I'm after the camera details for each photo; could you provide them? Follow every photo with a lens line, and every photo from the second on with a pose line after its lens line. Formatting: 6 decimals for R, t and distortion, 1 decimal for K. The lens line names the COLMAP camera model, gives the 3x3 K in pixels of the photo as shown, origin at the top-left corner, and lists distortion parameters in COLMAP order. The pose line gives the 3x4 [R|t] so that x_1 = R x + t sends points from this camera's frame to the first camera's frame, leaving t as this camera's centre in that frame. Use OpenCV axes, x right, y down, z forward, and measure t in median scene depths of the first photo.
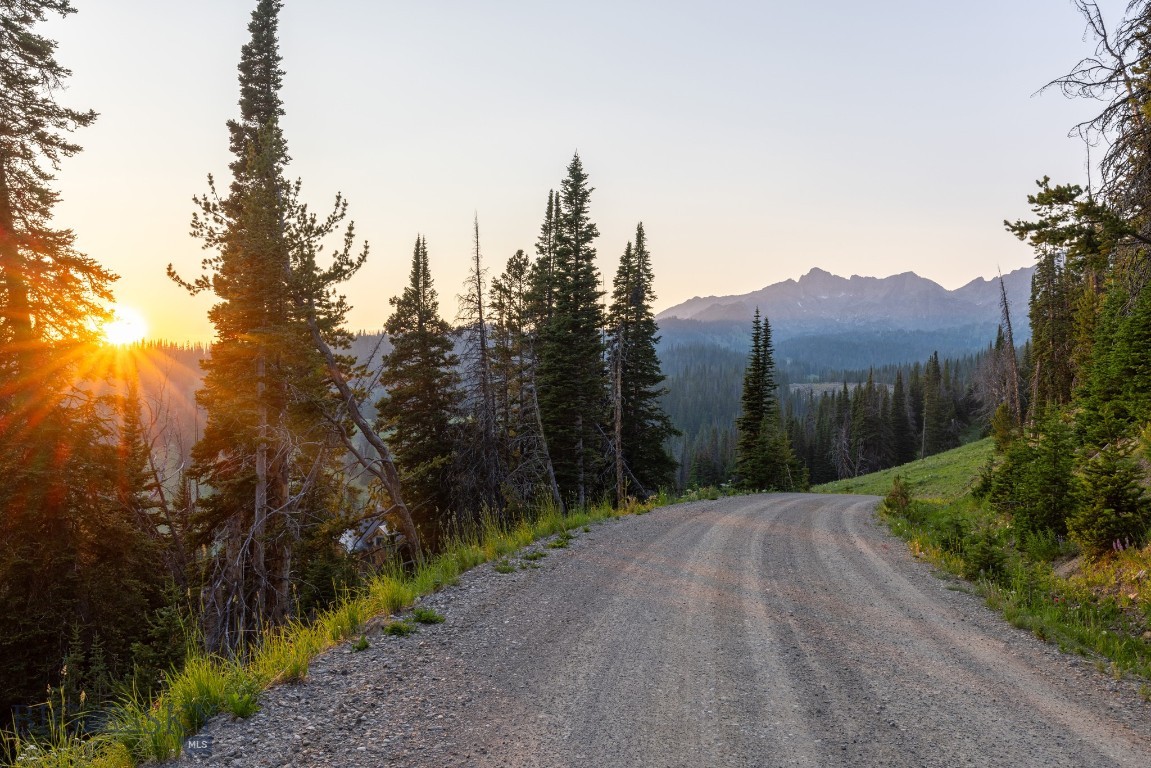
lens RADIAL K [[881.8, 0, 562.0], [0, 881.8, 393.6], [0, 0, 1]] dist [-0.010159, -0.008800]
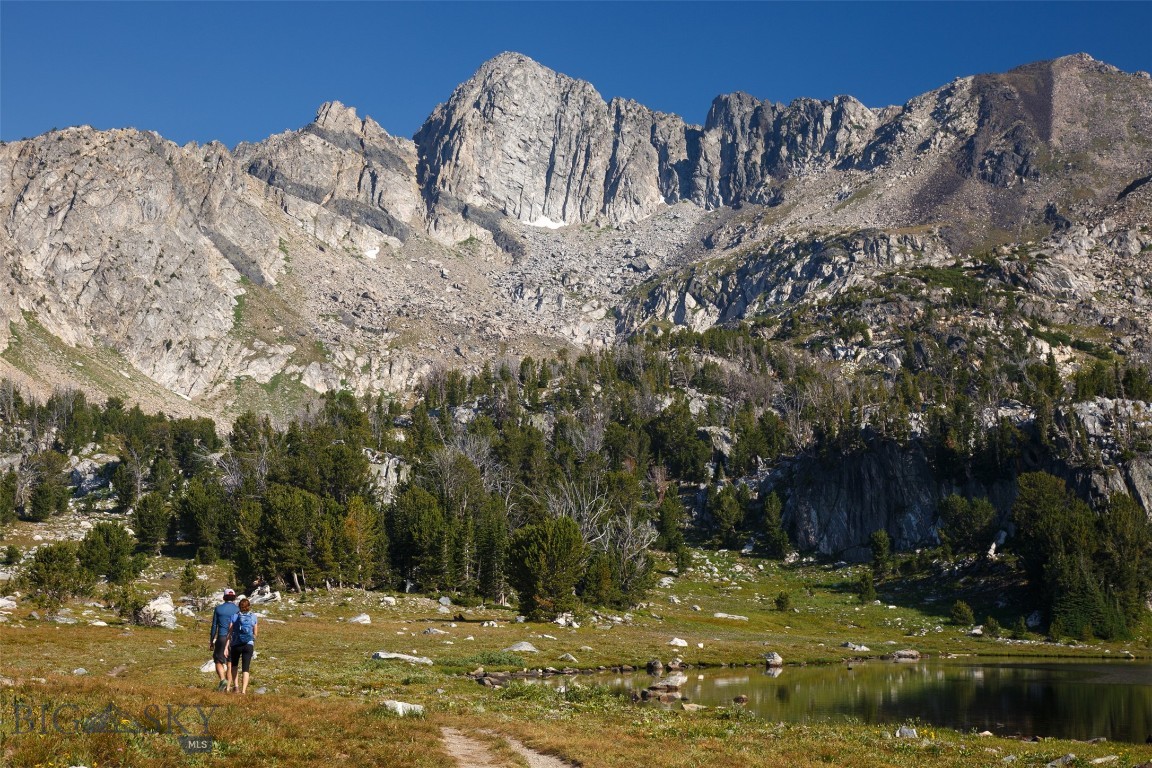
lens RADIAL K [[1939.4, 0, 576.0], [0, 1939.4, 384.0], [0, 0, 1]] dist [0.293902, -0.006532]
pose [[0.979981, 0.011849, 0.198738, 1.690361], [0.010238, 0.993908, -0.109740, -0.304154], [-0.198828, 0.109577, 0.973889, 4.784396]]
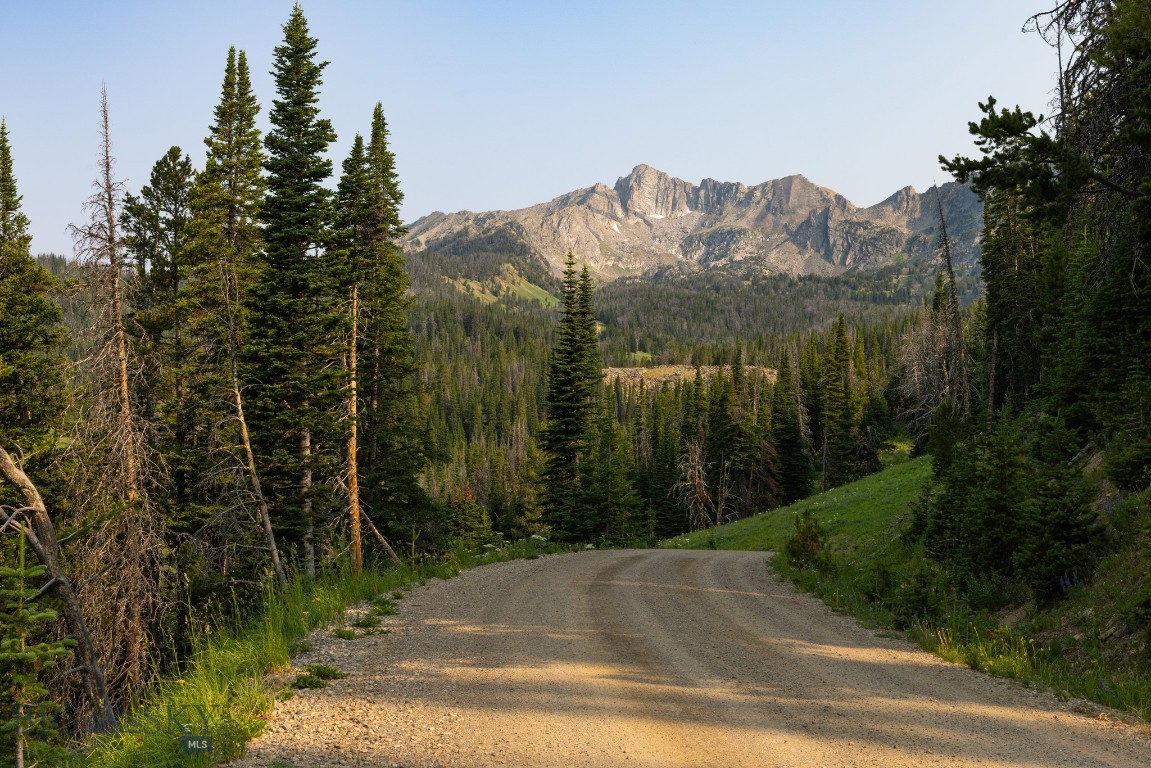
lens RADIAL K [[1624.1, 0, 575.5], [0, 1624.1, 384.0], [0, 0, 1]] dist [-0.033263, 0.017956]
pose [[0.971181, -0.008663, 0.238185, -0.047324], [0.008943, 0.999960, -0.000095, -0.004801], [-0.238174, 0.002222, 0.971220, -0.099111]]
